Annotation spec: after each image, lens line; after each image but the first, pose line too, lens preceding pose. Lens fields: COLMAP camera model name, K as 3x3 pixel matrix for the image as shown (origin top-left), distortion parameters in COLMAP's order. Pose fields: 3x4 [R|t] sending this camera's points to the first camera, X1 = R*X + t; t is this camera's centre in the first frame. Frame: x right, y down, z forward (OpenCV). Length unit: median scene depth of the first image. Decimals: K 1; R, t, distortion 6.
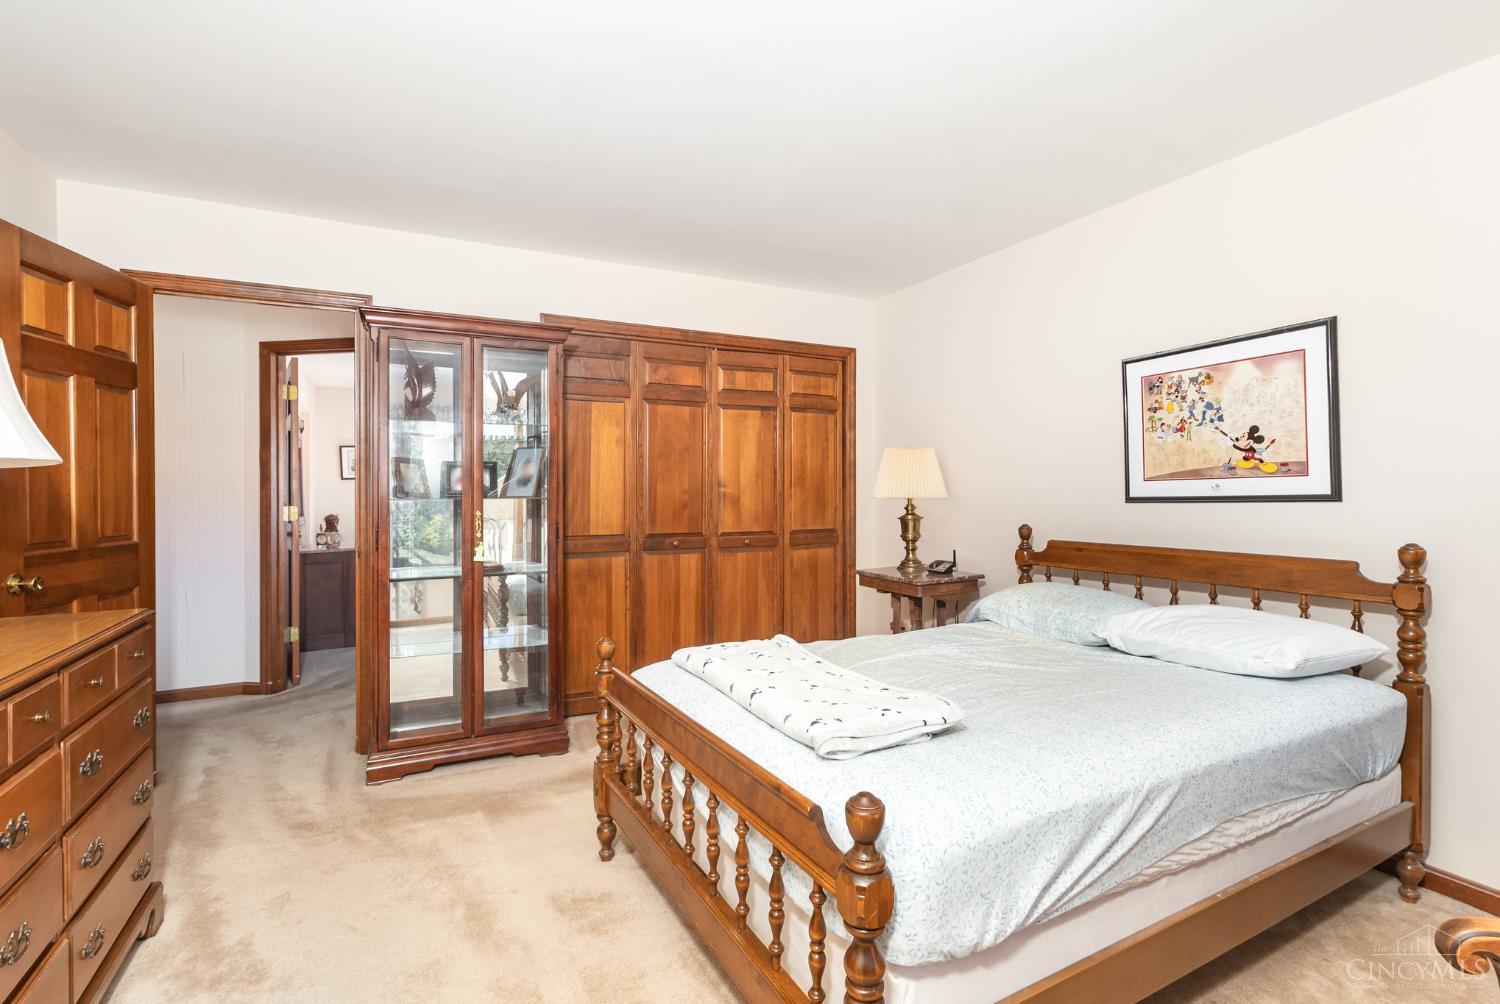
lens RADIAL K [[700.8, 0, 752.5], [0, 700.8, 493.6], [0, 0, 1]] dist [0.002874, 0.000888]
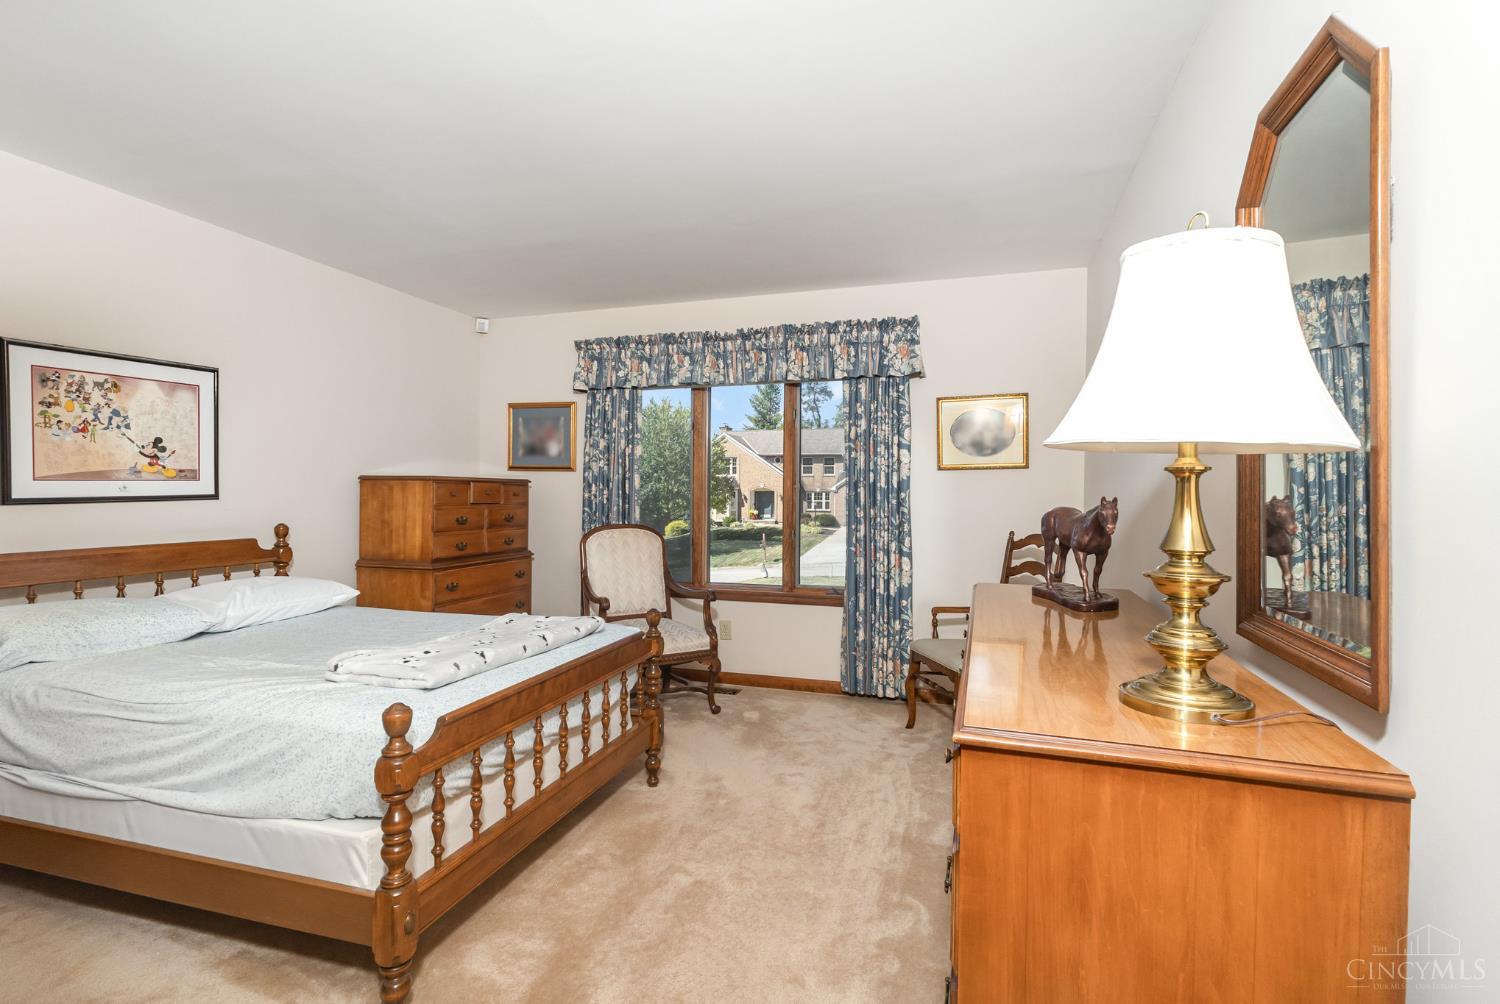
lens RADIAL K [[700.8, 0, 752.8], [0, 700.8, 493.9], [0, 0, 1]] dist [0.002874, 0.000888]
pose [[-0.701733, -0.012059, 0.712338, -0.807771], [-0.009924, 0.999925, 0.007151, -0.017608], [-0.712371, -0.002051, -0.701800, 1.059054]]
